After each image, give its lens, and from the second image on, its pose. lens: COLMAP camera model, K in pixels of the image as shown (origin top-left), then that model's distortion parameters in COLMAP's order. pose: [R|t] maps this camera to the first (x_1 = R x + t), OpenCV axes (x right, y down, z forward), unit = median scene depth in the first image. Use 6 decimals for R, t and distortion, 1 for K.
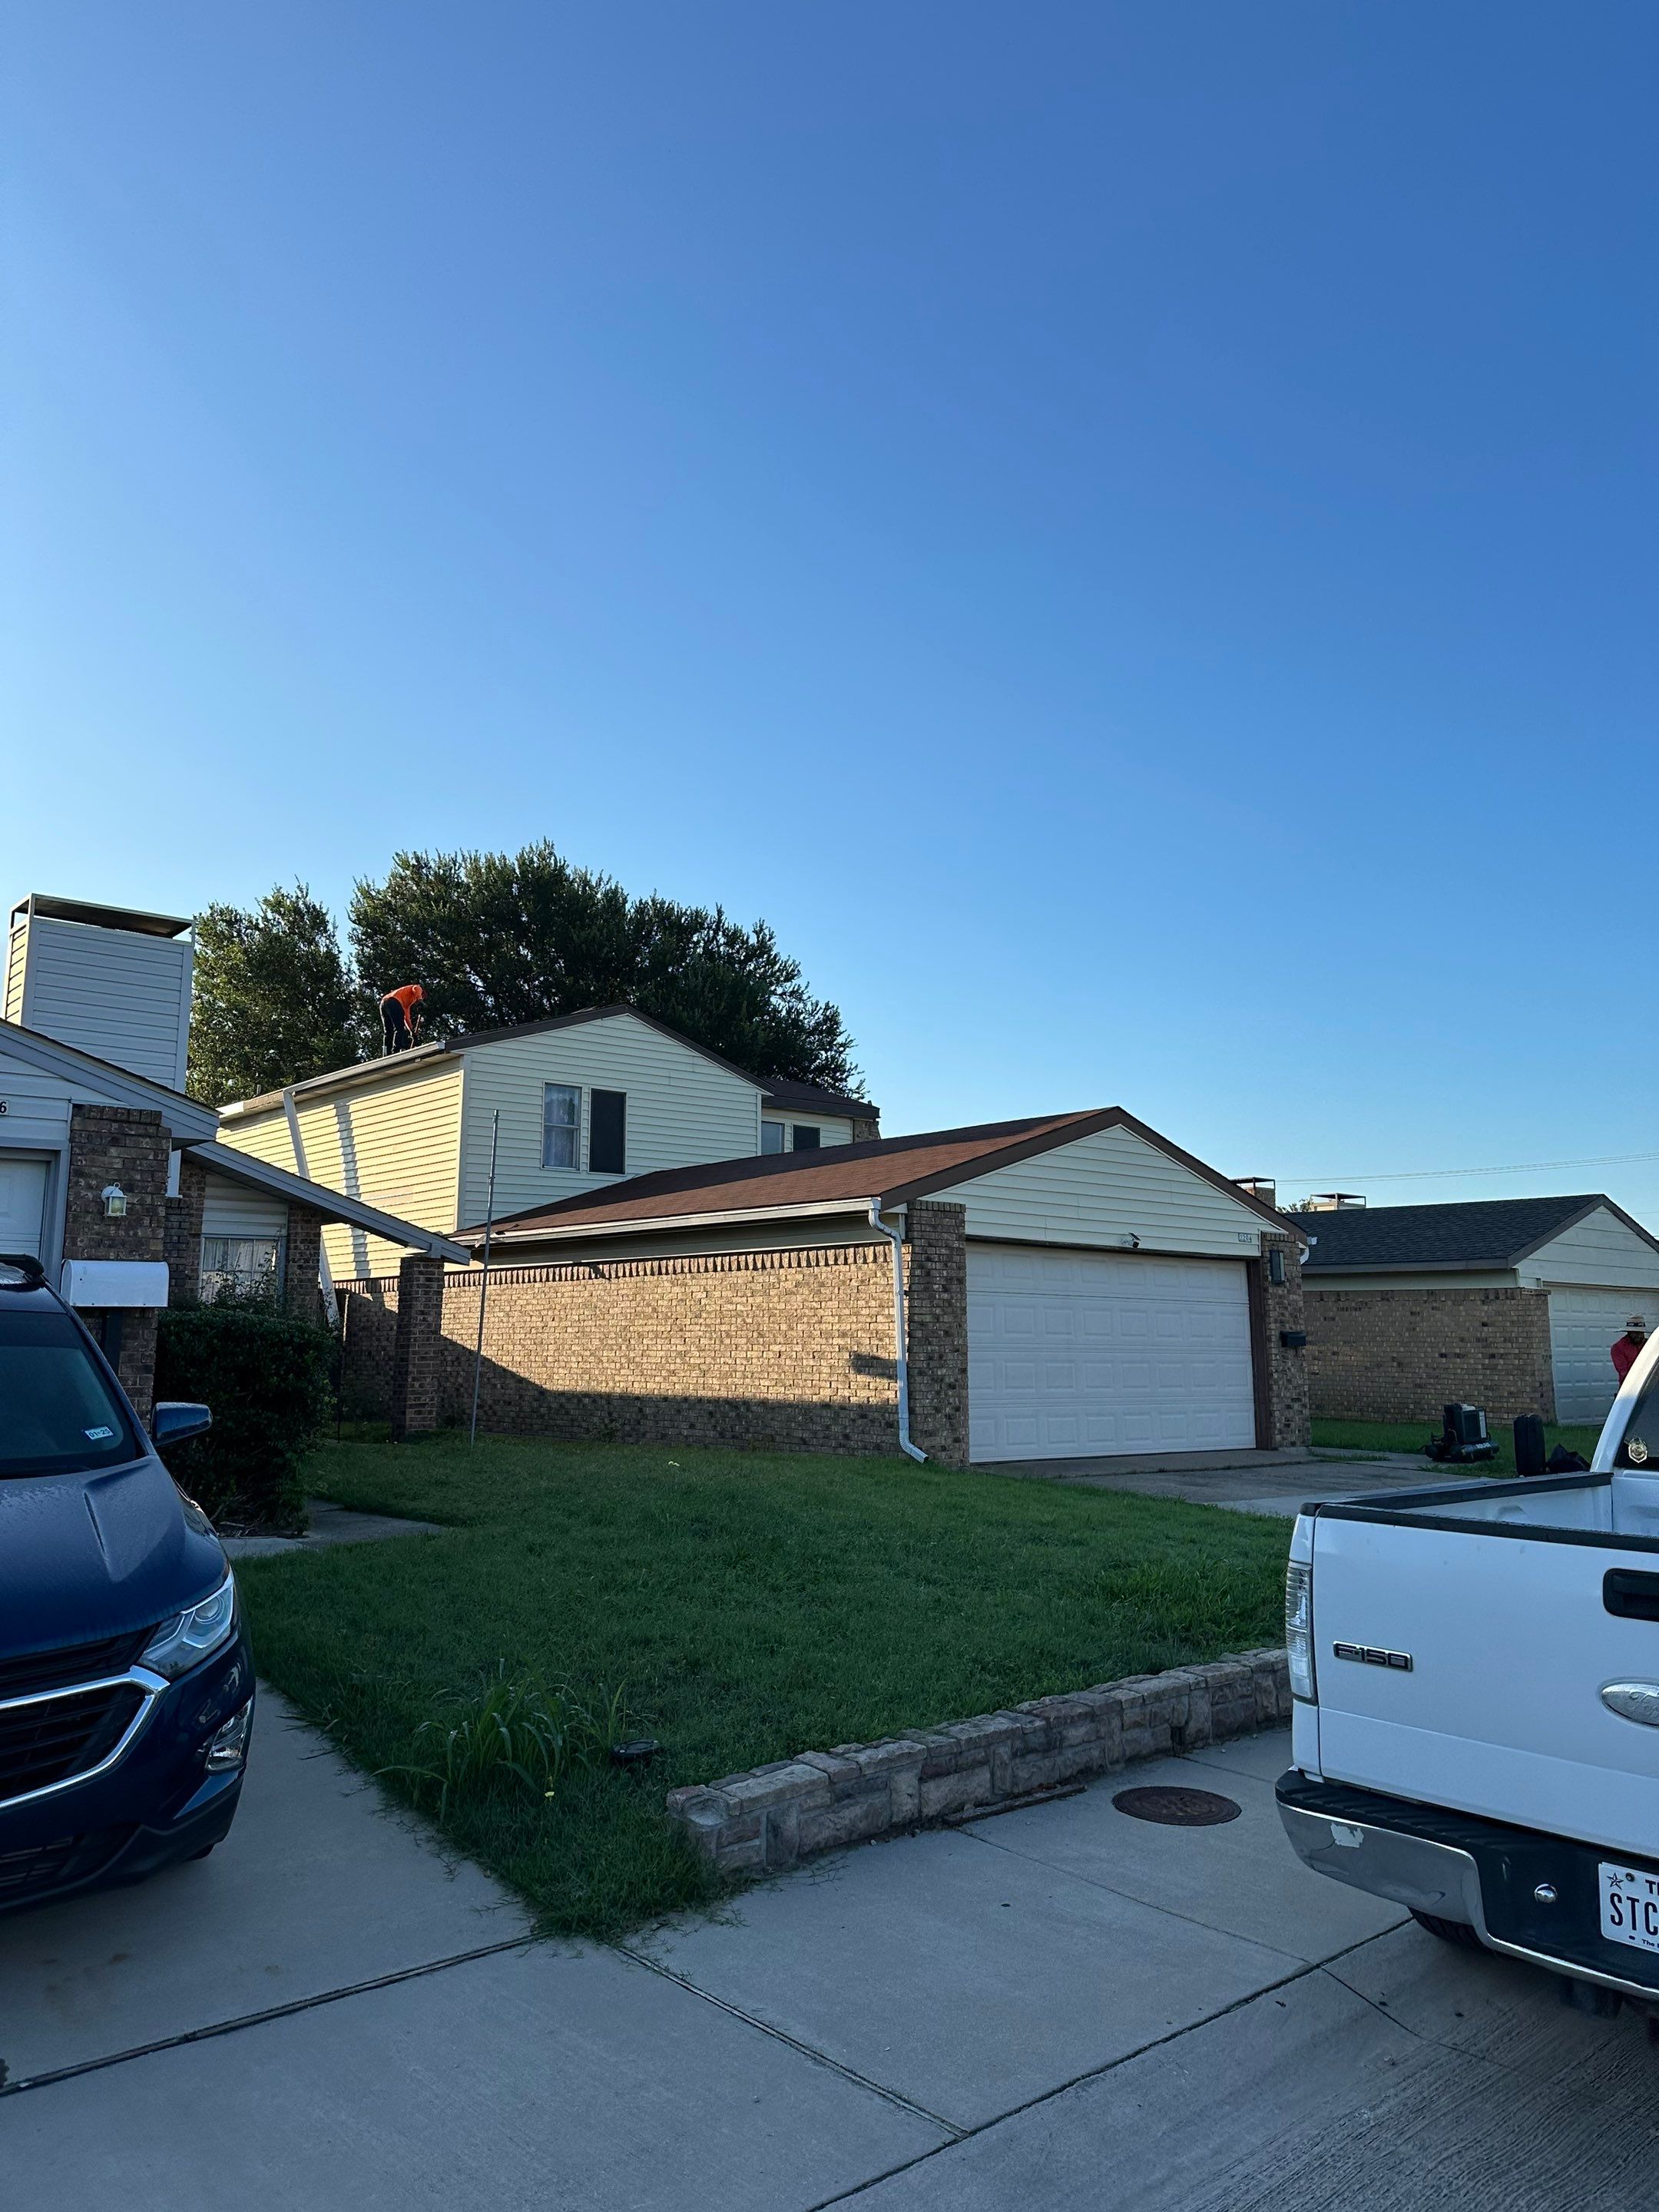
lens RADIAL K [[1563.7, 0, 835.4], [0, 1563.7, 1042.4], [0, 0, 1]] dist [0.046019, -0.055781]
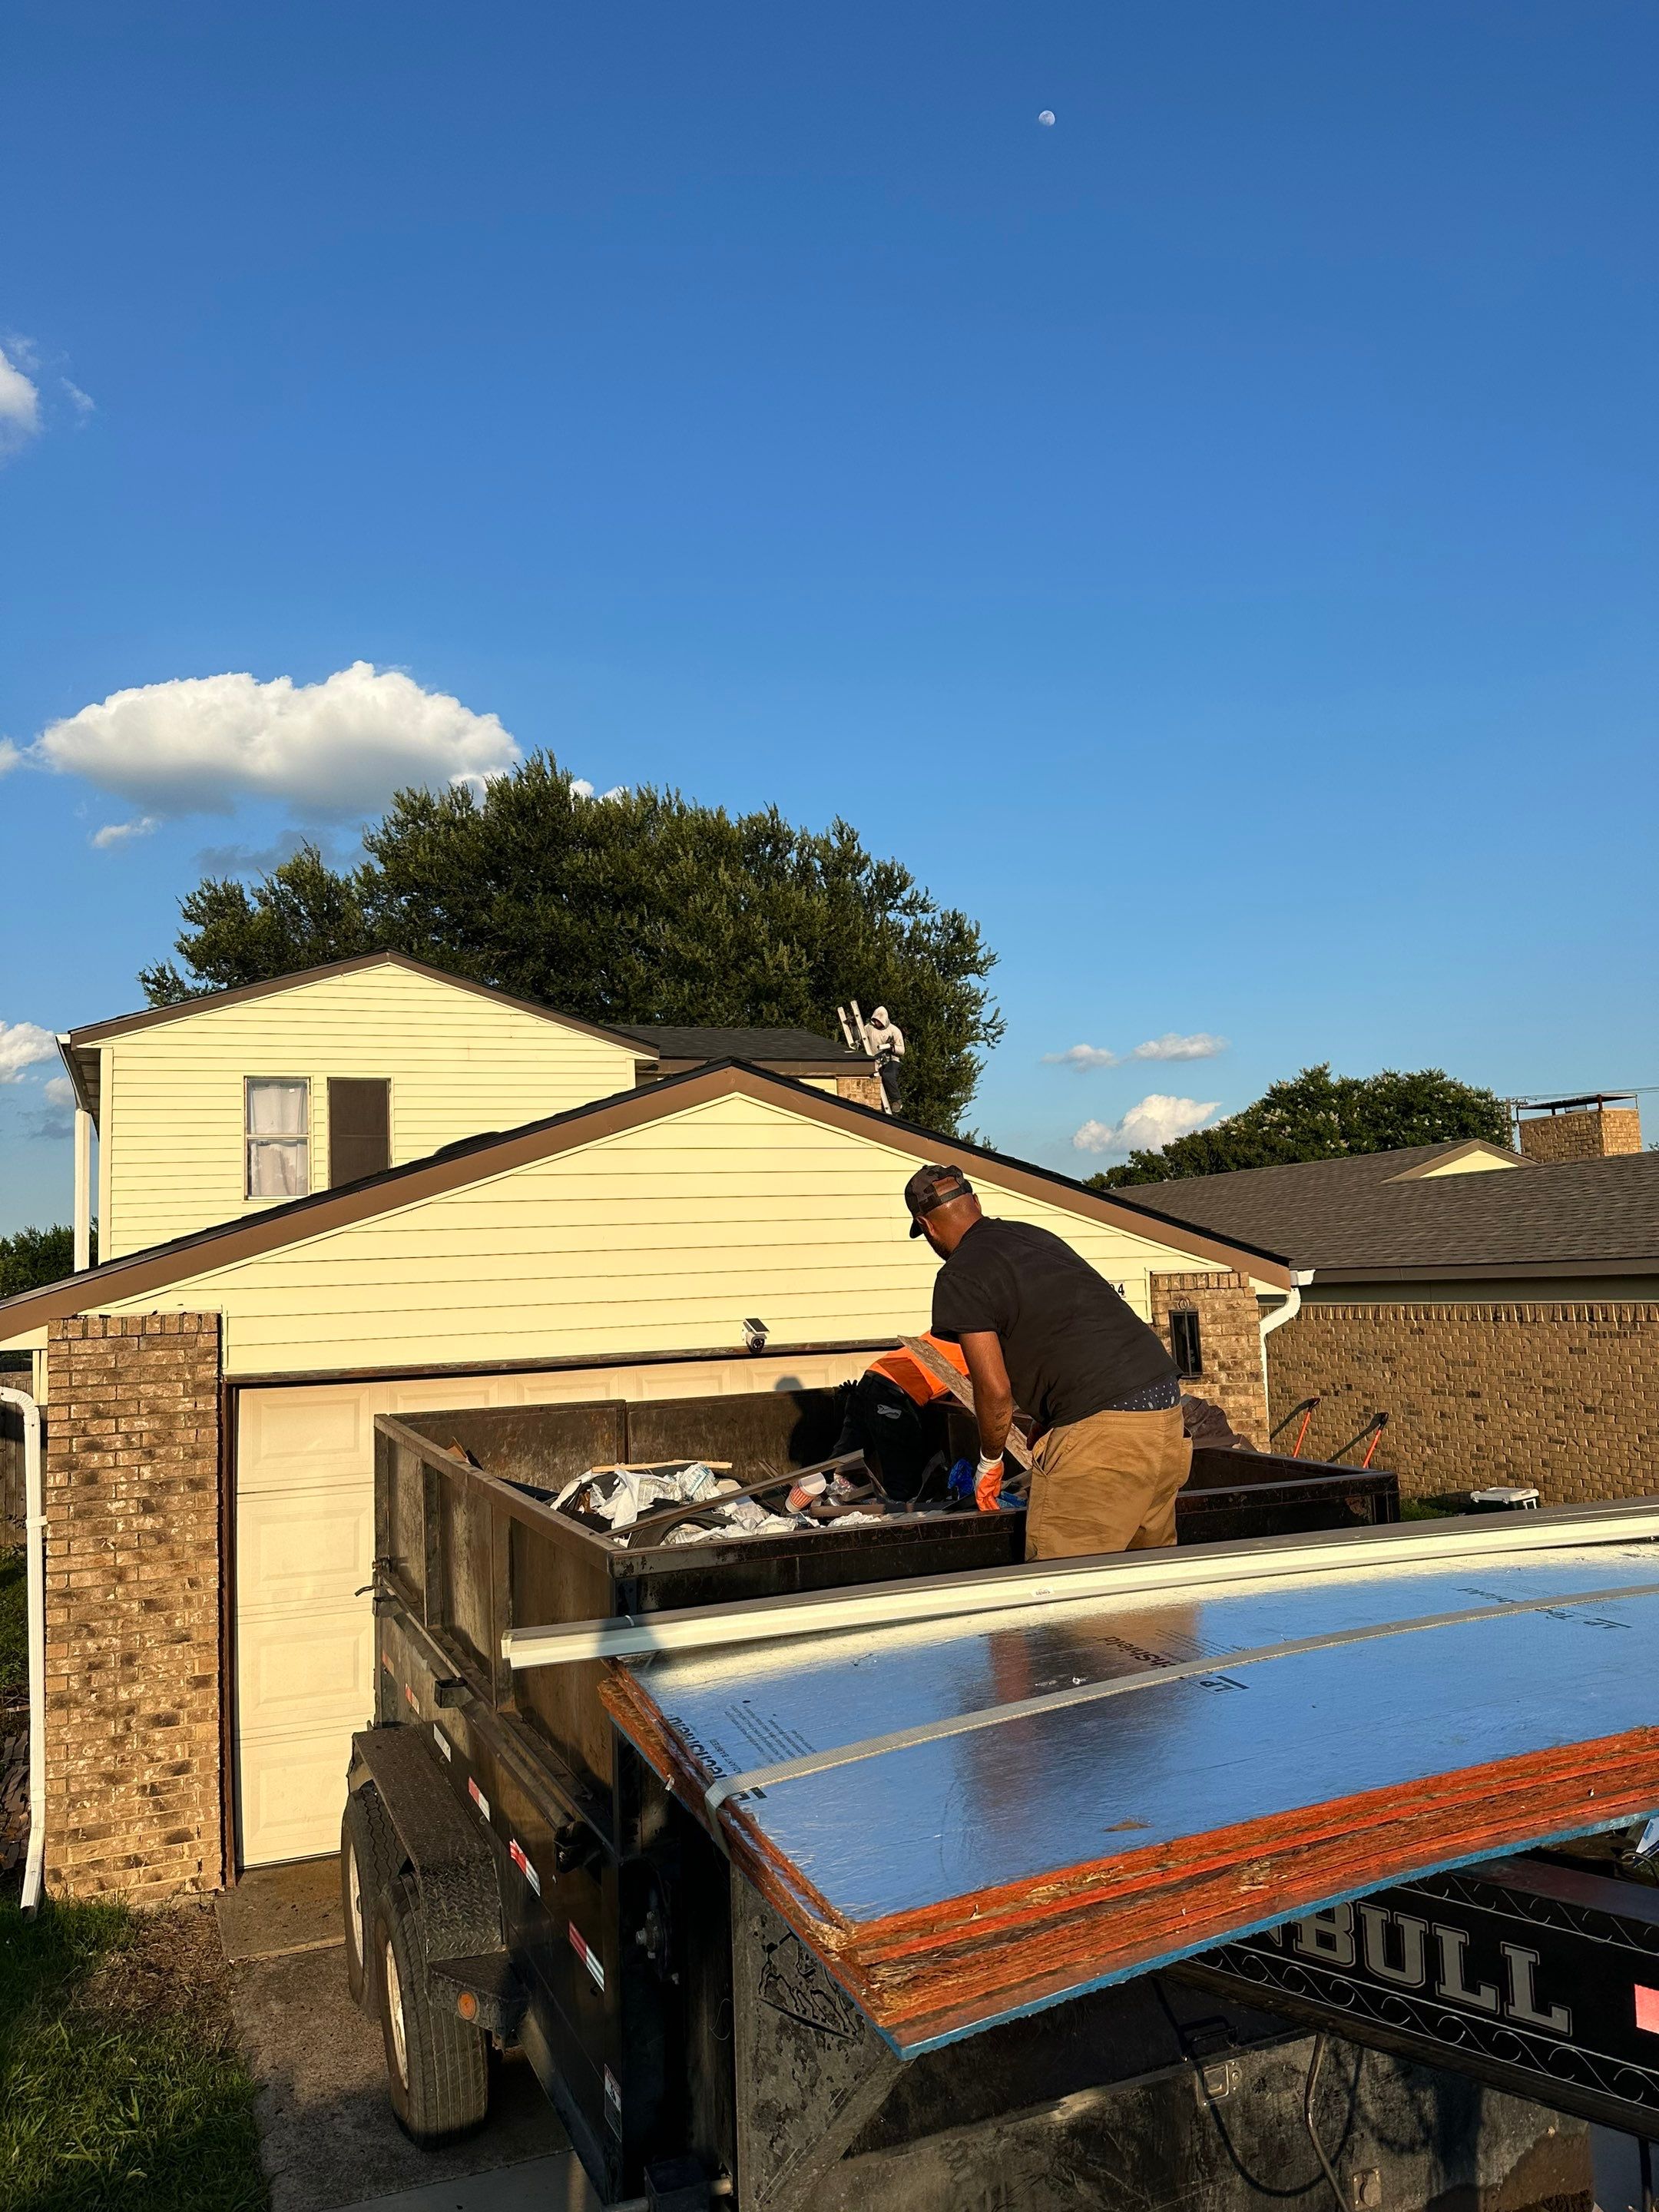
lens RADIAL K [[1563.7, 0, 814.8], [0, 1563.7, 1106.1], [0, 0, 1]] dist [0.046019, -0.055781]
pose [[0.947070, -0.081880, -0.310410, 0.267337], [0.106782, 0.992216, 0.064069, 0.021567], [0.302747, -0.093824, 0.948441, 0.416438]]
